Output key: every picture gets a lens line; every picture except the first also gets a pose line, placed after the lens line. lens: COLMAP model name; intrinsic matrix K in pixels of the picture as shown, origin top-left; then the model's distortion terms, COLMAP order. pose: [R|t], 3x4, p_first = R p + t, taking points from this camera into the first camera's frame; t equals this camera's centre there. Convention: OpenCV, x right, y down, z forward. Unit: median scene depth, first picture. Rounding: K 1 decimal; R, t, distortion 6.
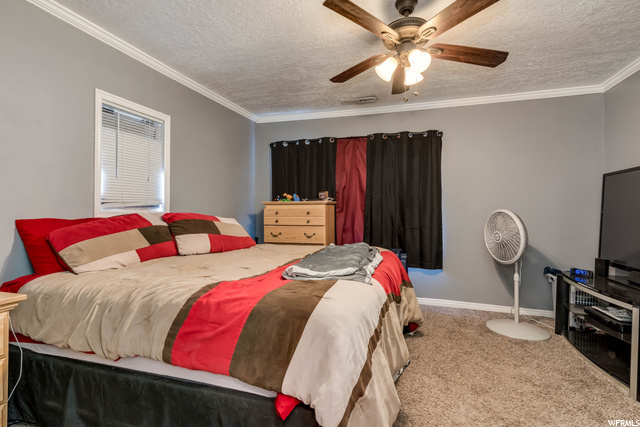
lens RADIAL K [[307.8, 0, 320.1], [0, 307.8, 213.1], [0, 0, 1]] dist [0.004032, -0.000571]
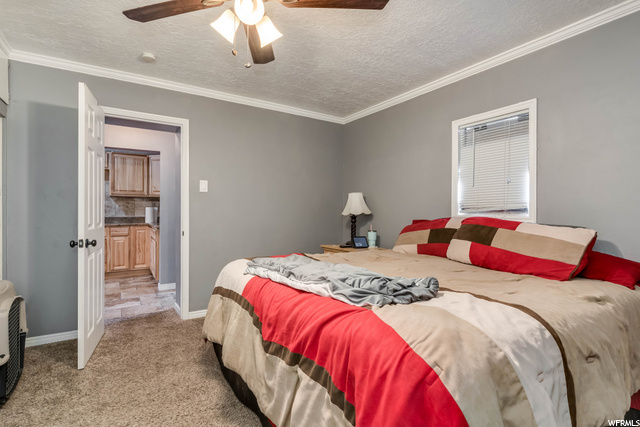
lens RADIAL K [[307.8, 0, 319.2], [0, 307.8, 213.8], [0, 0, 1]] dist [0.004032, -0.000571]
pose [[-0.610829, -0.004411, -0.791750, 0.574284], [-0.011736, 0.999925, 0.003484, -0.009446], [0.791675, 0.011420, -0.610835, 1.195343]]
